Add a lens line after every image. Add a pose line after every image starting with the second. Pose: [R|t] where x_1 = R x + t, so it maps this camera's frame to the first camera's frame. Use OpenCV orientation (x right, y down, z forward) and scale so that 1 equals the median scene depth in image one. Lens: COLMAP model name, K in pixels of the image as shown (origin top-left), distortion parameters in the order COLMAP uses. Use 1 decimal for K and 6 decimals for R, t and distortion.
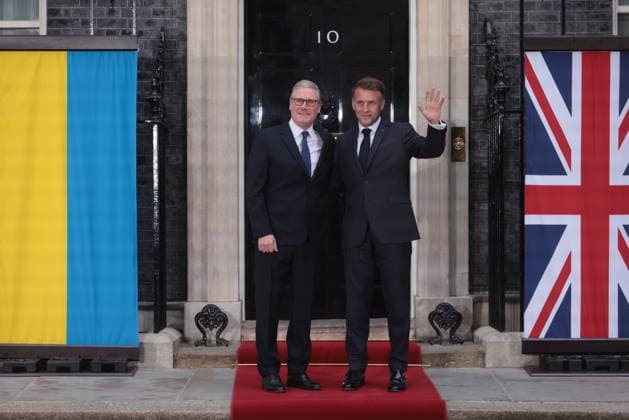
lens RADIAL K [[1958.9, 0, 326.2], [0, 1958.9, 210.1], [0, 0, 1]] dist [0.065208, 0.298587]
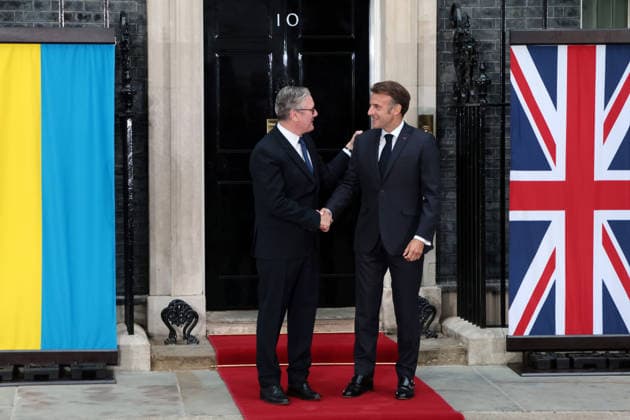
lens RADIAL K [[1962.0, 0, 326.7], [0, 1962.0, 210.1], [0, 0, 1]] dist [0.065208, 0.298587]
pose [[0.993593, -0.007198, 0.112789, -0.099484], [0.002028, 0.998945, 0.045887, -0.042677], [-0.113000, -0.045364, 0.992559, 0.030779]]
